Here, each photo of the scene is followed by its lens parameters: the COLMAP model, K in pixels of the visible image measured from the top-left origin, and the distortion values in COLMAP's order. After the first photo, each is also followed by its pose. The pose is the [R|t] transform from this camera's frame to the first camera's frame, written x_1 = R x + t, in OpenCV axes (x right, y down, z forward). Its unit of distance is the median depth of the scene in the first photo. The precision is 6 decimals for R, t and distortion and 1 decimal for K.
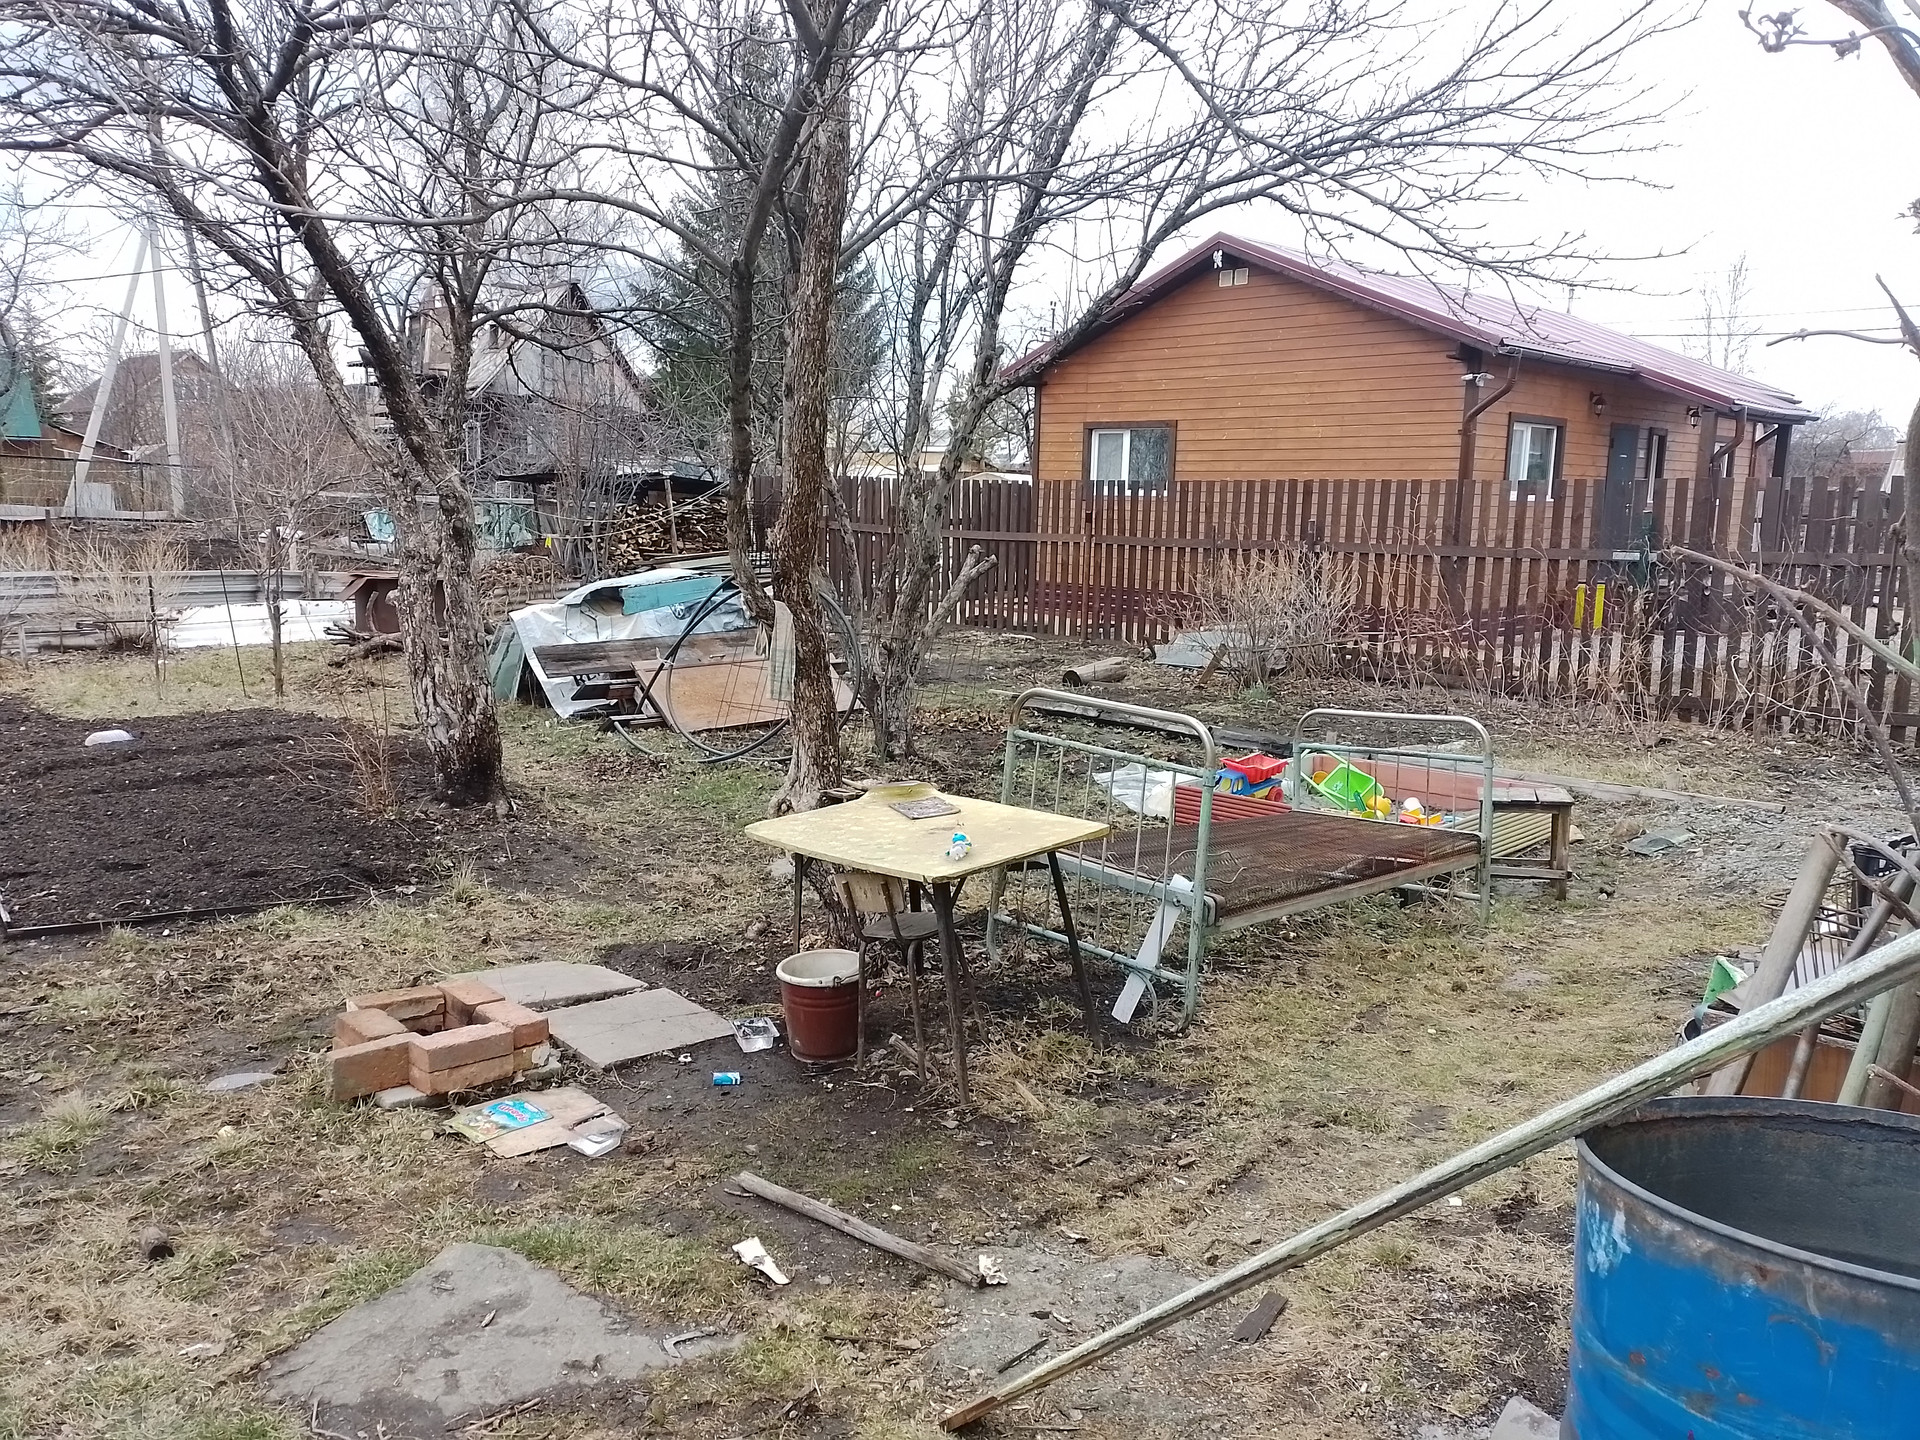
lens RADIAL K [[1424.0, 0, 954.7], [0, 1424.0, 727.7], [0, 0, 1]] dist [0.050907, -0.055838]
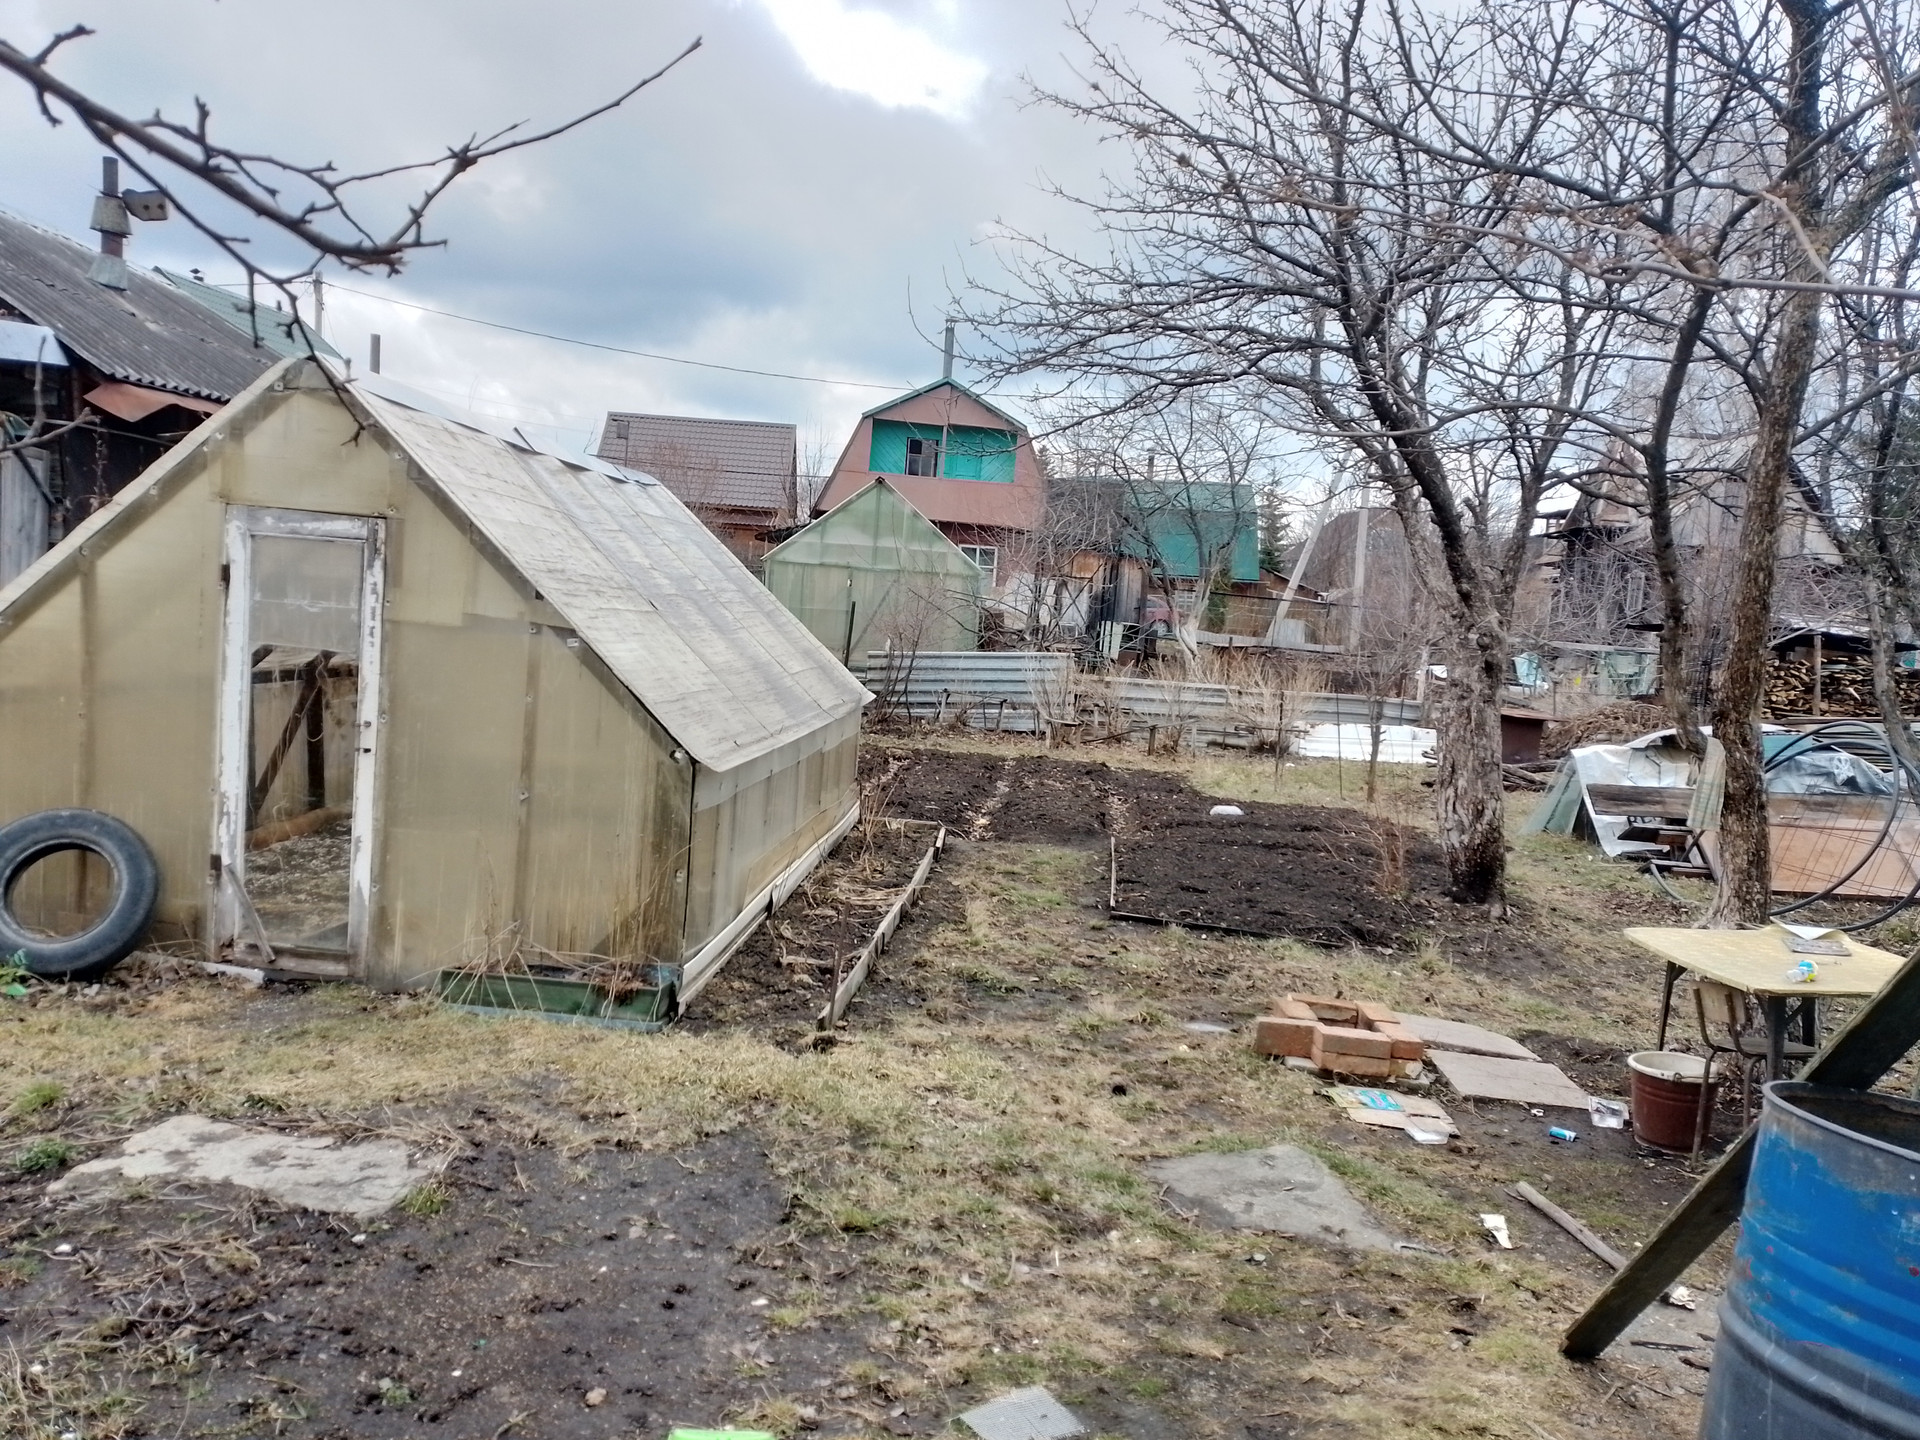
lens RADIAL K [[1424.0, 0, 954.7], [0, 1424.0, 727.7], [0, 0, 1]] dist [0.050907, -0.055838]
pose [[0.716867, 0.092188, -0.691088, 0.149058], [-0.161132, 0.986292, -0.035575, 0.023985], [0.678335, 0.136859, 0.721894, -0.124830]]
